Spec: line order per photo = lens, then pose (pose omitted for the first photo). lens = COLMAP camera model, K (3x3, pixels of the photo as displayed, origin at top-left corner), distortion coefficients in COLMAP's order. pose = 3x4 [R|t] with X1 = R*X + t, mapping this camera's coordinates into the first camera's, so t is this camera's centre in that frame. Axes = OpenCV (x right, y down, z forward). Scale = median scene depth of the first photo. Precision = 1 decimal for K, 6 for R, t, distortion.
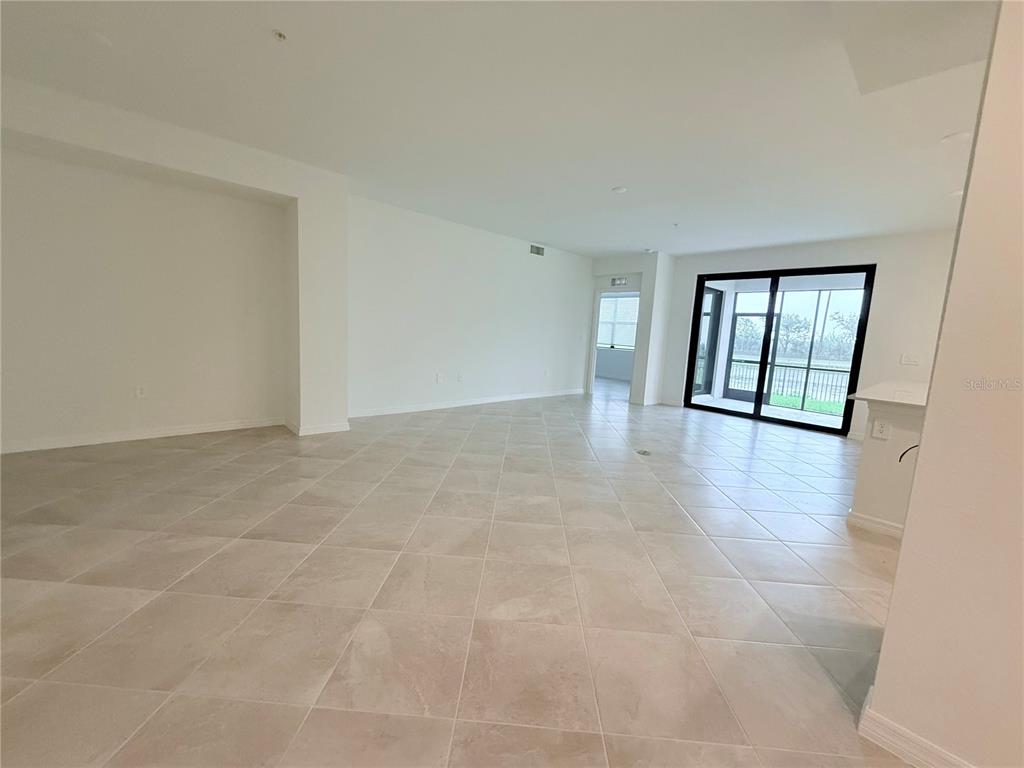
lens RADIAL K [[409.6, 0, 510.9], [0, 409.6, 382.8], [0, 0, 1]] dist [-0.001014, 0.000070]
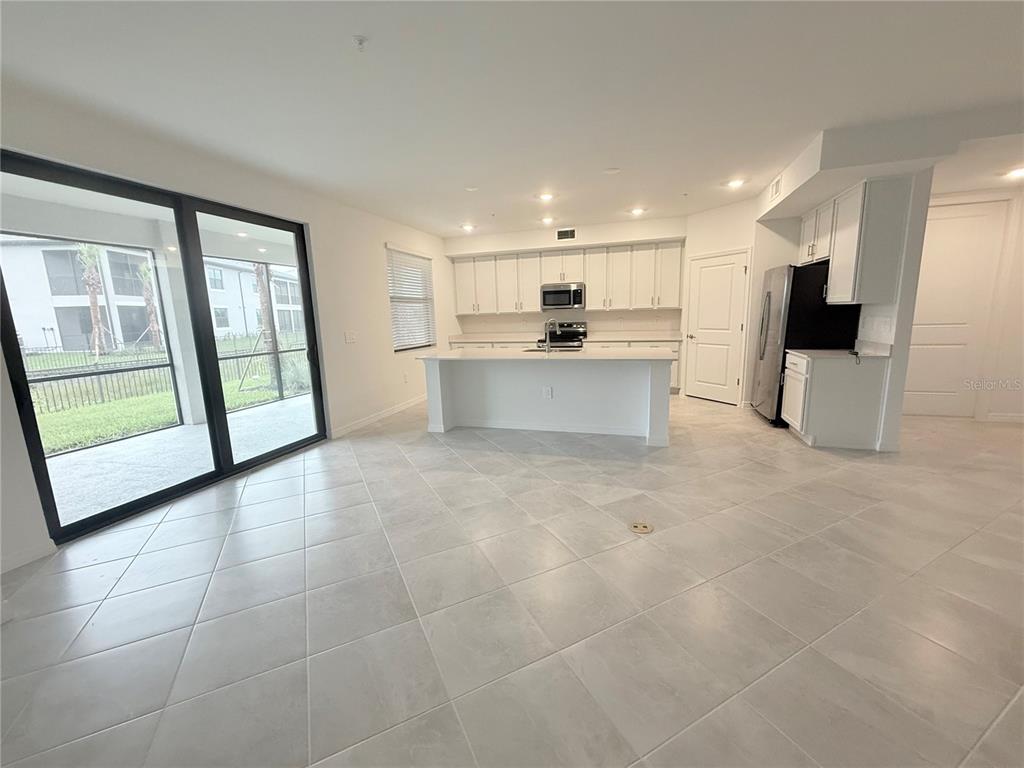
lens RADIAL K [[409.6, 0, 510.9], [0, 409.6, 382.8], [0, 0, 1]] dist [-0.001014, 0.000070]
pose [[-0.489627, -0.186993, 0.851645, -0.061456], [0.112703, 0.954967, 0.274474, -0.257427], [-0.864617, 0.230373, -0.446503, 1.652642]]
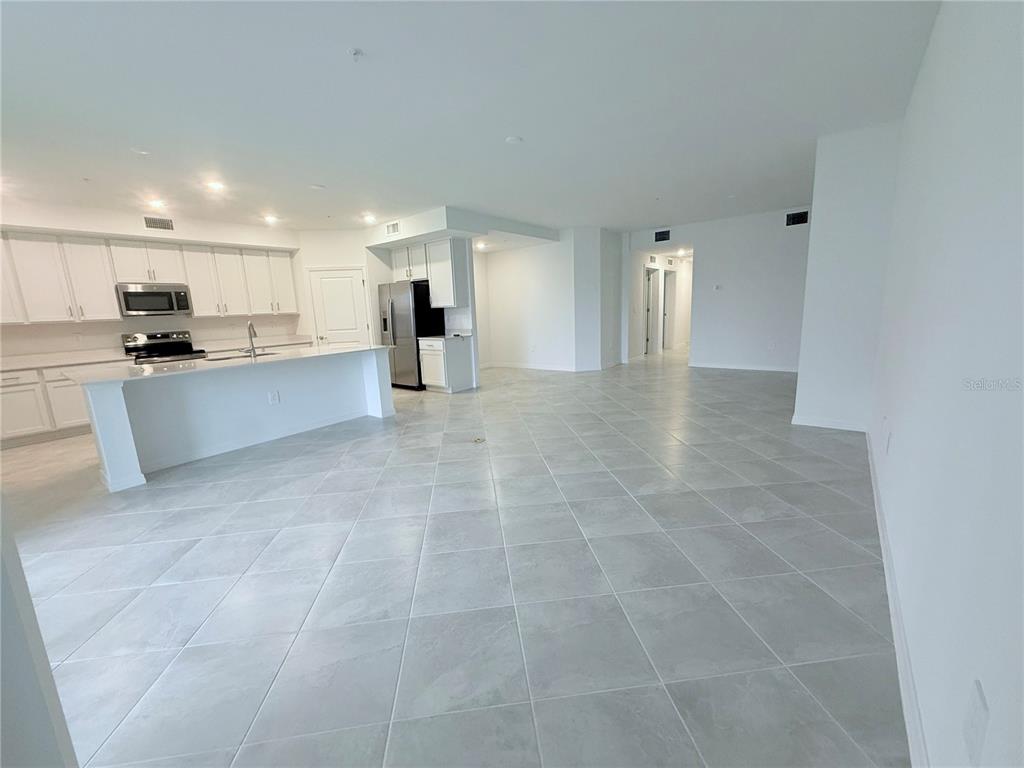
lens RADIAL K [[409.6, 0, 510.9], [0, 409.6, 382.8], [0, 0, 1]] dist [-0.001014, 0.000070]
pose [[-0.989084, 0.012132, -0.146852, 0.459890], [-0.032334, 0.954446, 0.296627, -0.290804], [0.143761, 0.298138, -0.943635, 2.234959]]
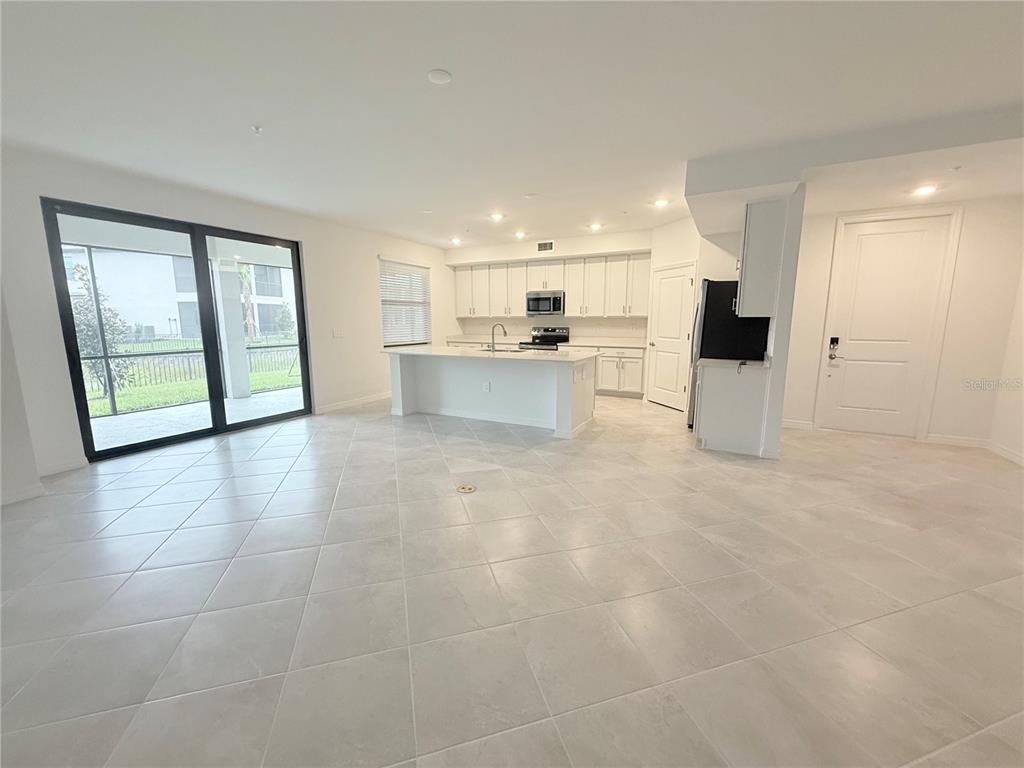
lens RADIAL K [[409.6, 0, 510.9], [0, 409.6, 382.8], [0, 0, 1]] dist [-0.001014, 0.000070]
pose [[-0.326290, -0.202775, 0.923264, -0.423710], [0.102693, 0.963336, 0.247868, -0.232185], [-0.939675, 0.175689, -0.293503, 1.328286]]
